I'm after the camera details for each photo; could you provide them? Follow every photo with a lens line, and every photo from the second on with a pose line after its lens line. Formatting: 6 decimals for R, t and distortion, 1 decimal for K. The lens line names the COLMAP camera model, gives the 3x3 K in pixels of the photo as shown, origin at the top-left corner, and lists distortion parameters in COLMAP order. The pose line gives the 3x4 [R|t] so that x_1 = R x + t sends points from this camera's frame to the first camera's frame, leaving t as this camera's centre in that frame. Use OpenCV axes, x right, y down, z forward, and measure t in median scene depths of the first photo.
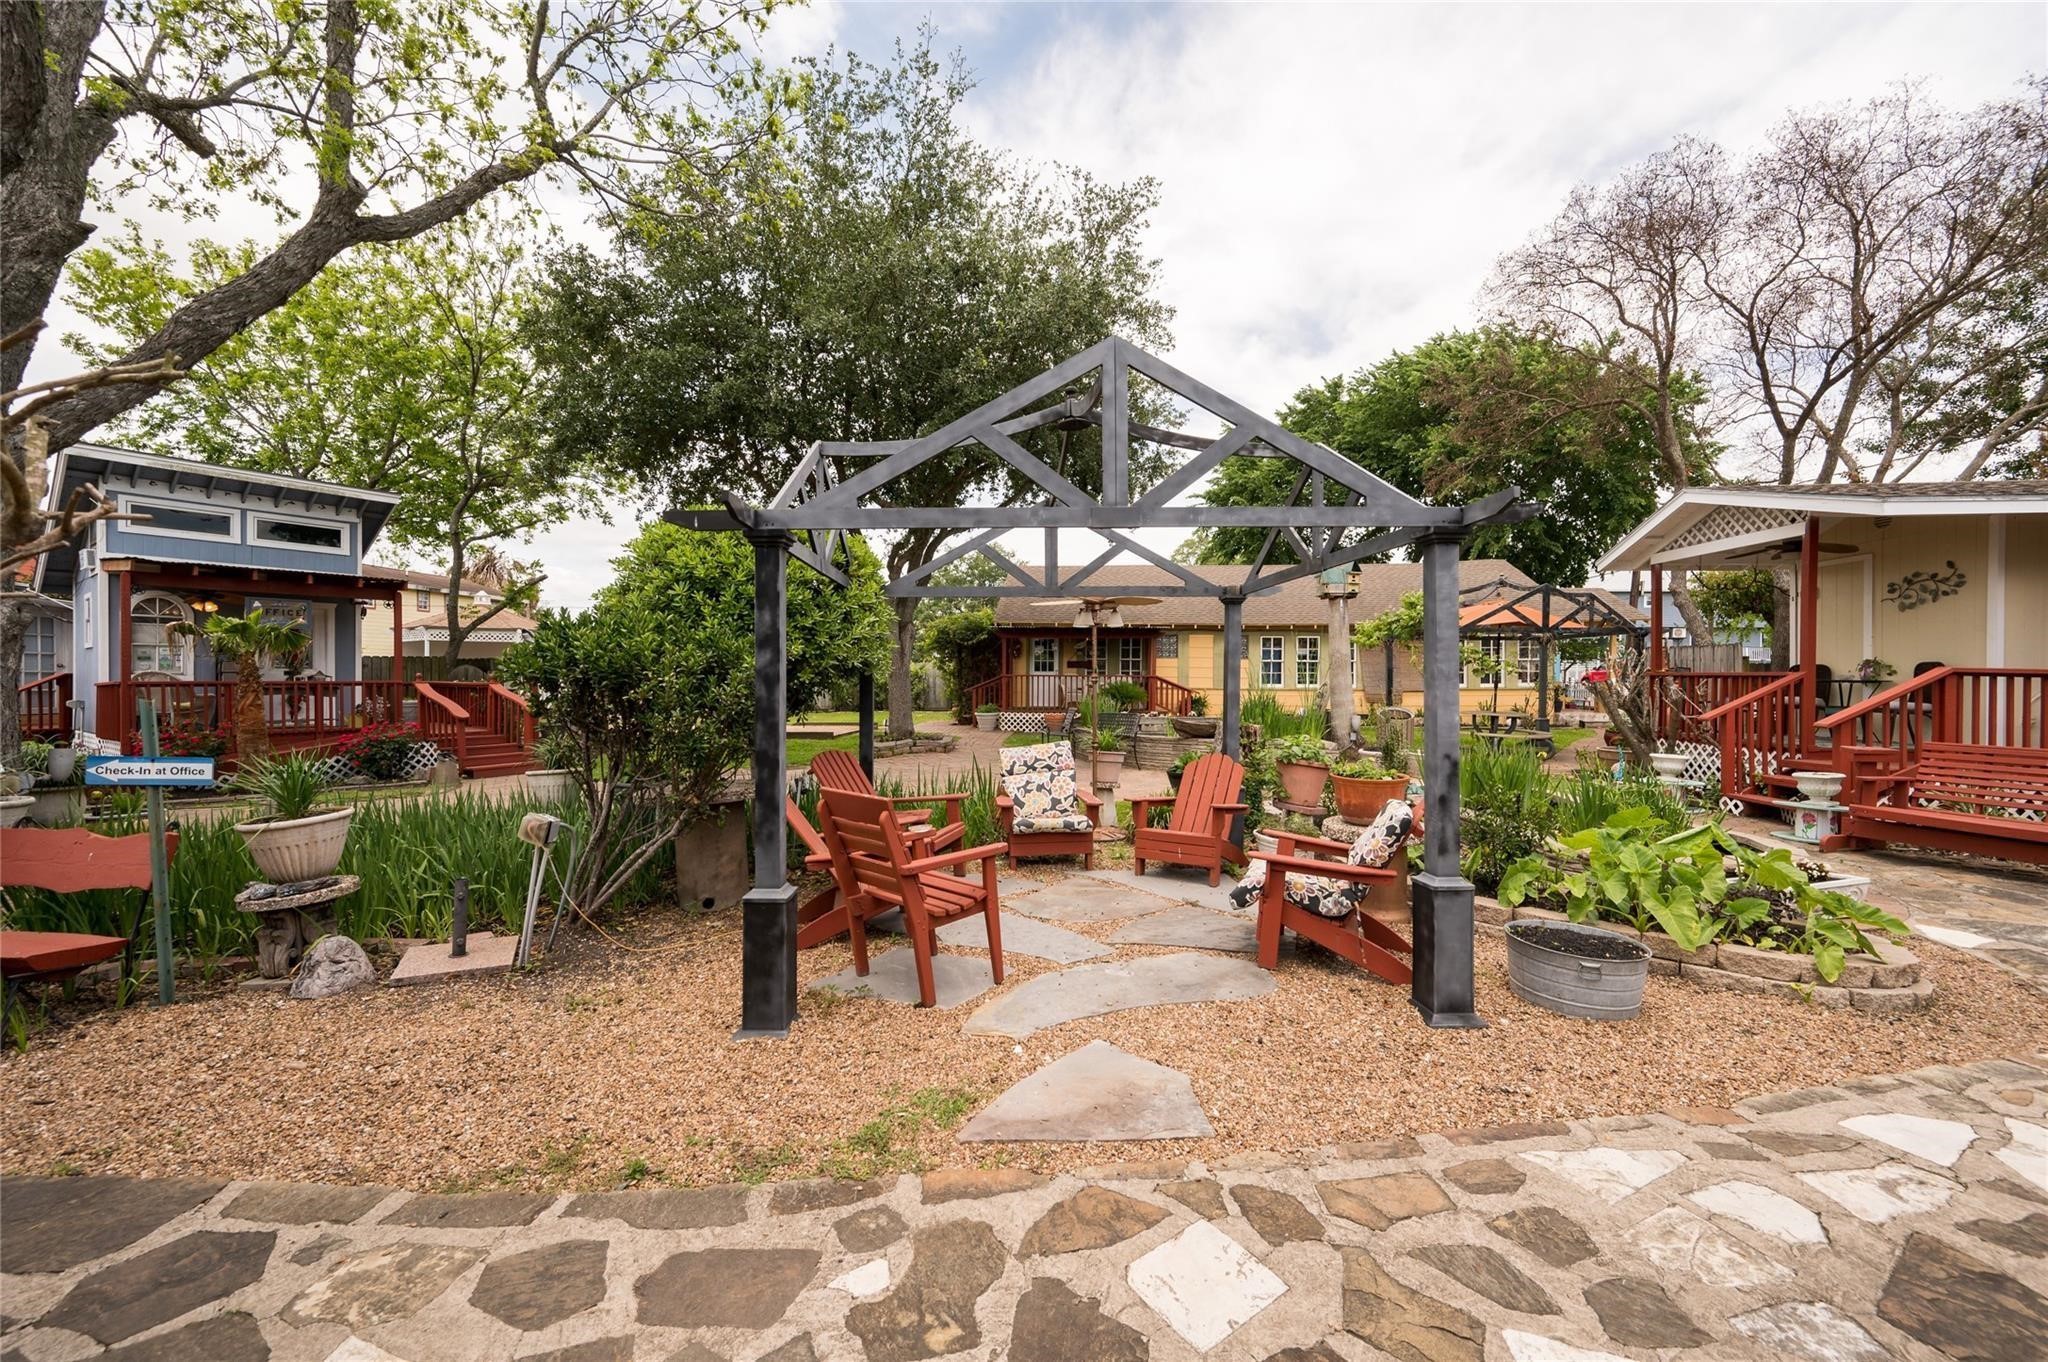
lens RADIAL K [[782.7, 0, 1024.0], [0, 782.7, 681.0], [0, 0, 1]] dist [-0.000728, 0.000165]
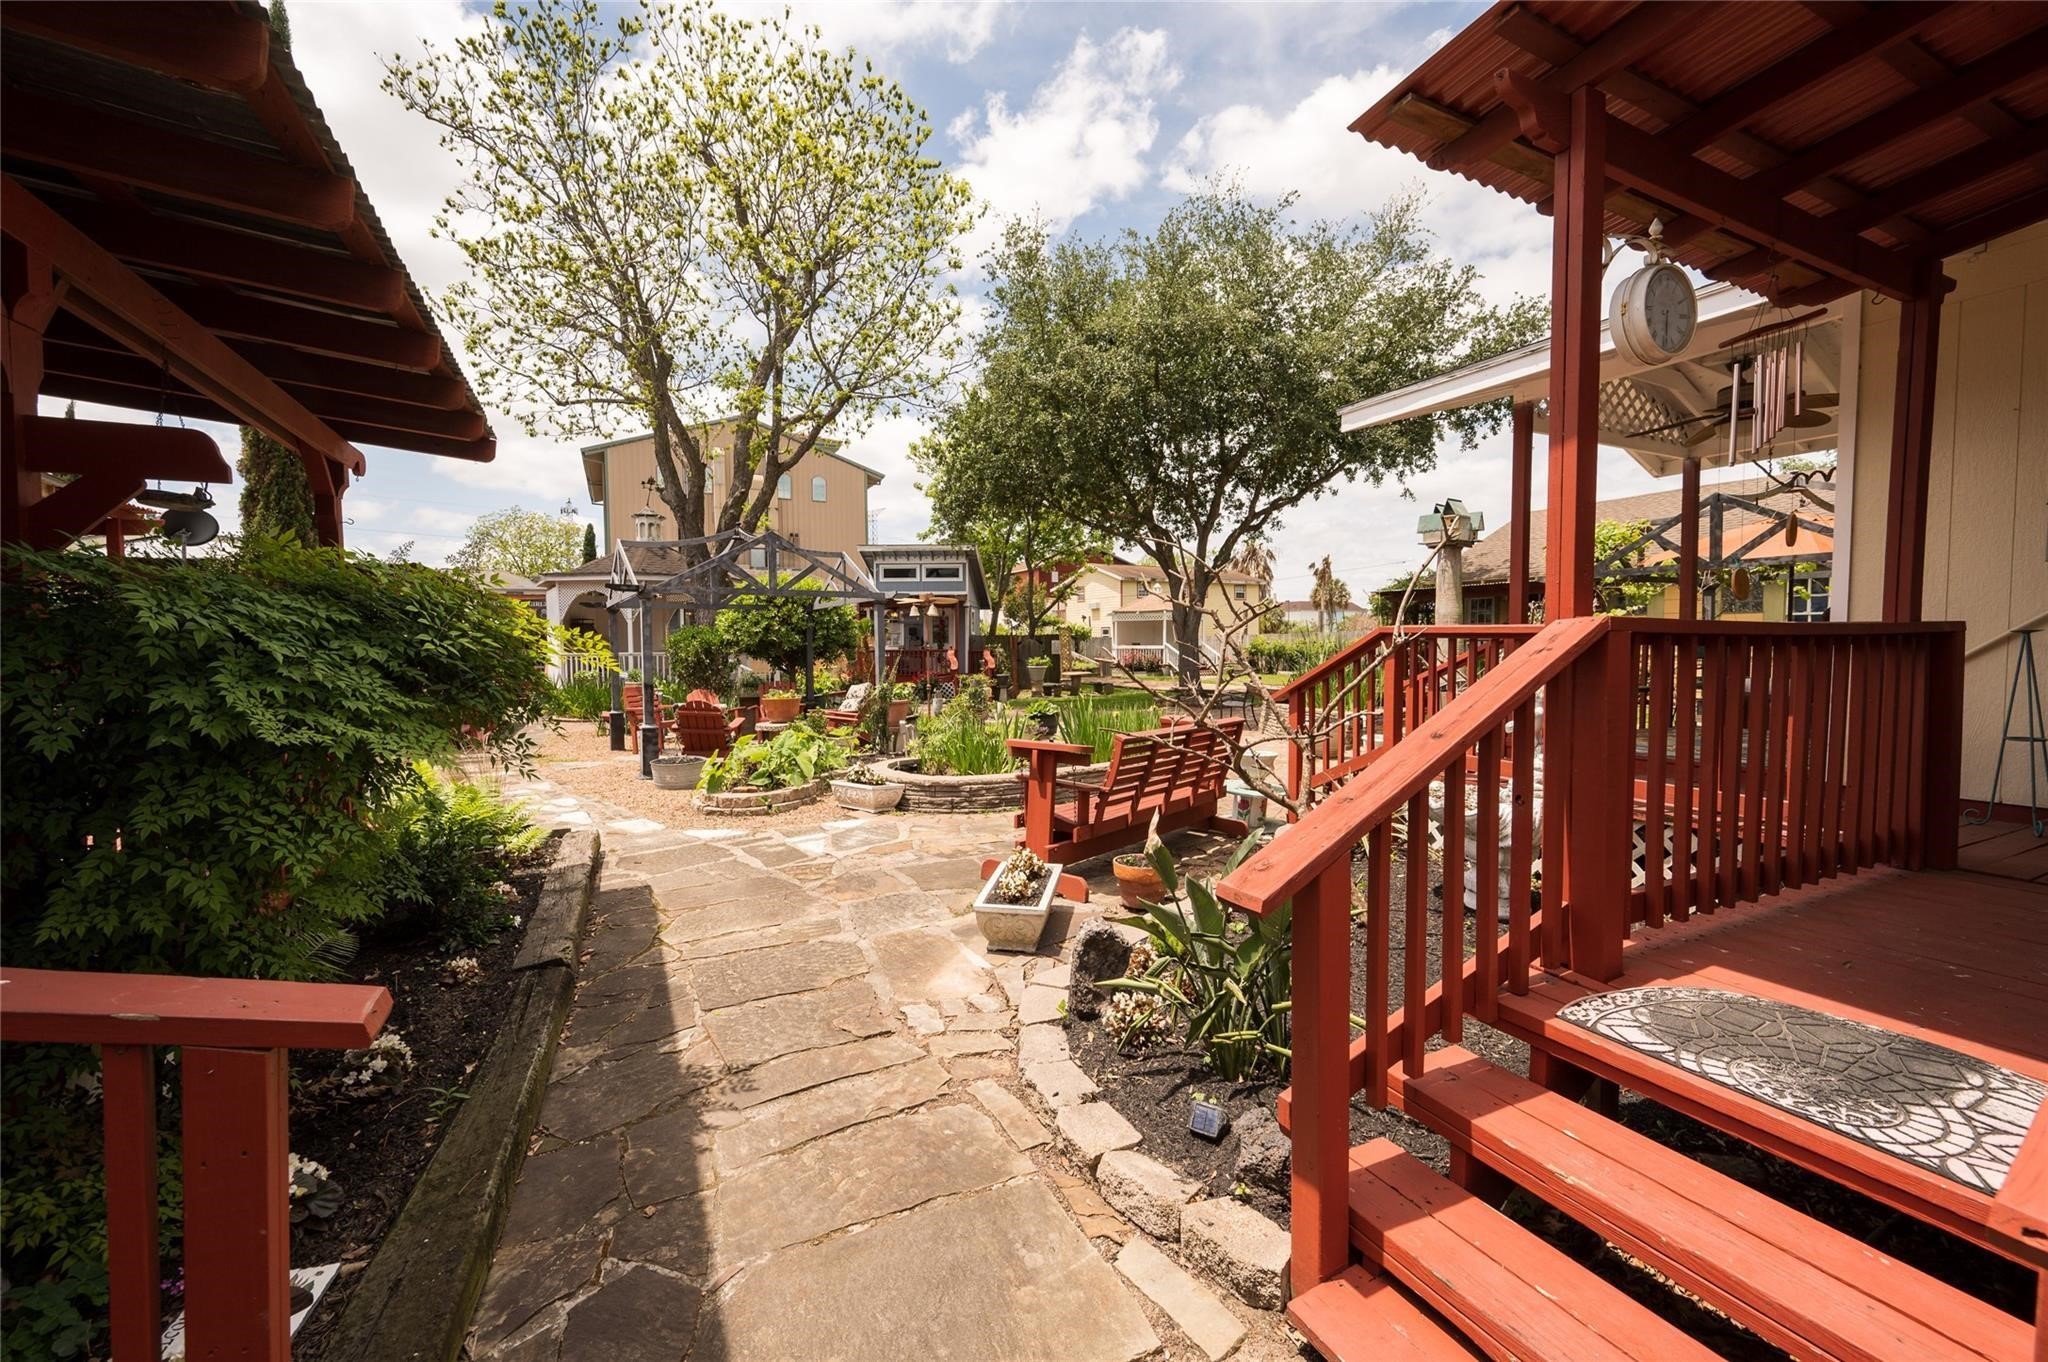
lens RADIAL K [[782.7, 0, 1024.0], [0, 782.7, 681.0], [0, 0, 1]] dist [-0.000728, 0.000165]
pose [[0.531802, 0.030392, -0.846323, 0.896791], [0.005542, 0.999210, 0.039365, 0.001829], [0.846851, -0.025625, 0.531213, 0.165139]]
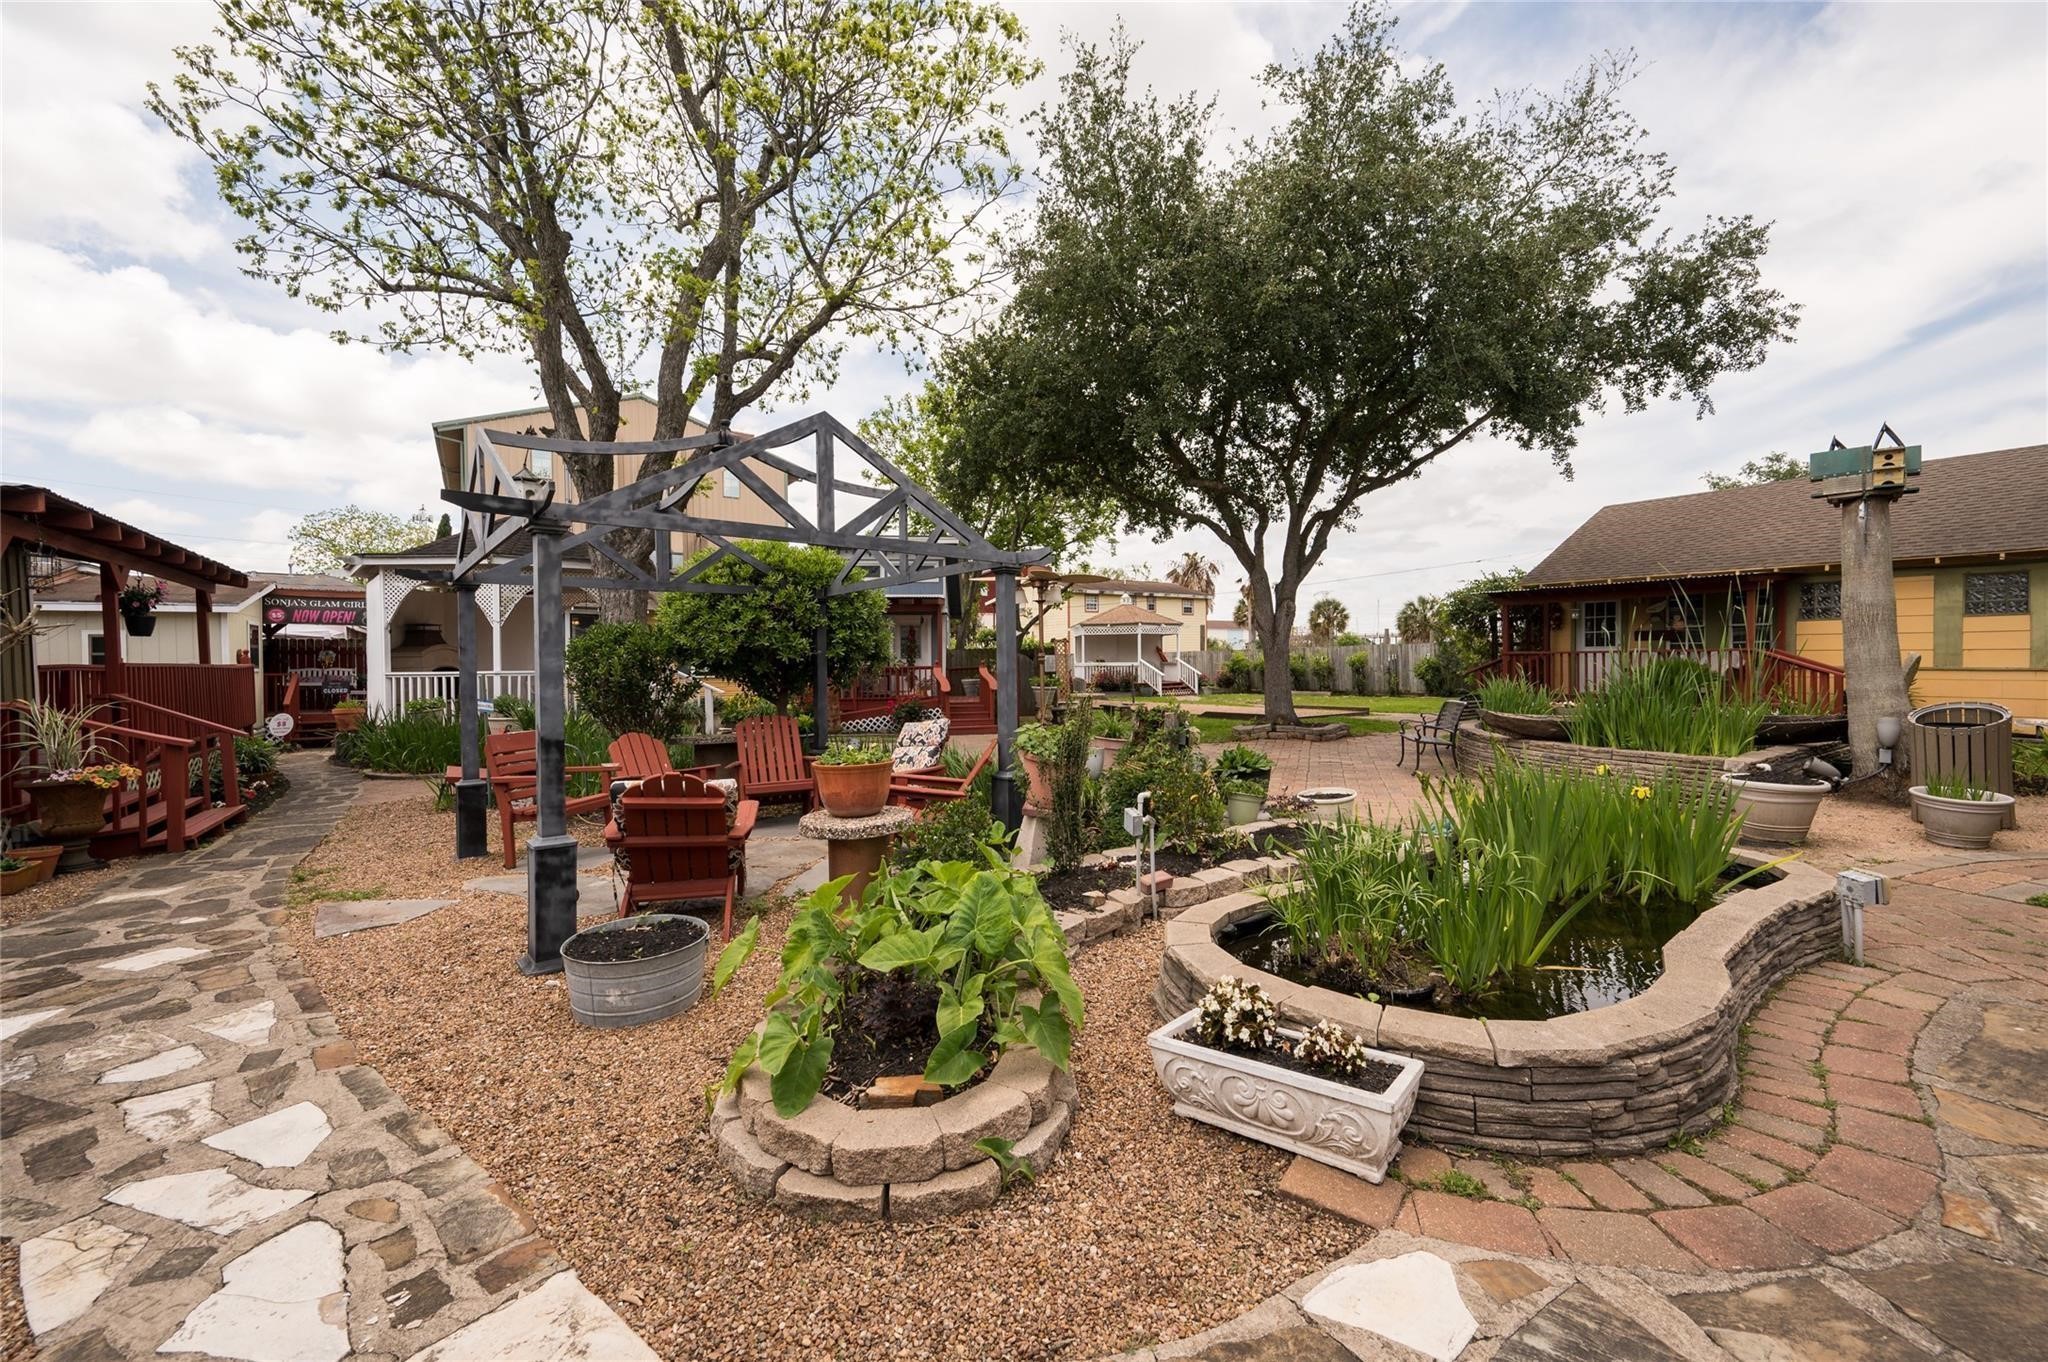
lens RADIAL K [[788.9, 0, 1019.6], [0, 788.9, 669.4], [0, 0, 1]] dist [-0.000039, -0.000176]
pose [[0.631877, -0.005714, -0.775048, 0.450660], [0.010041, 0.999949, 0.000815, 0.006091], [0.775004, -0.008297, 0.631902, 0.203325]]
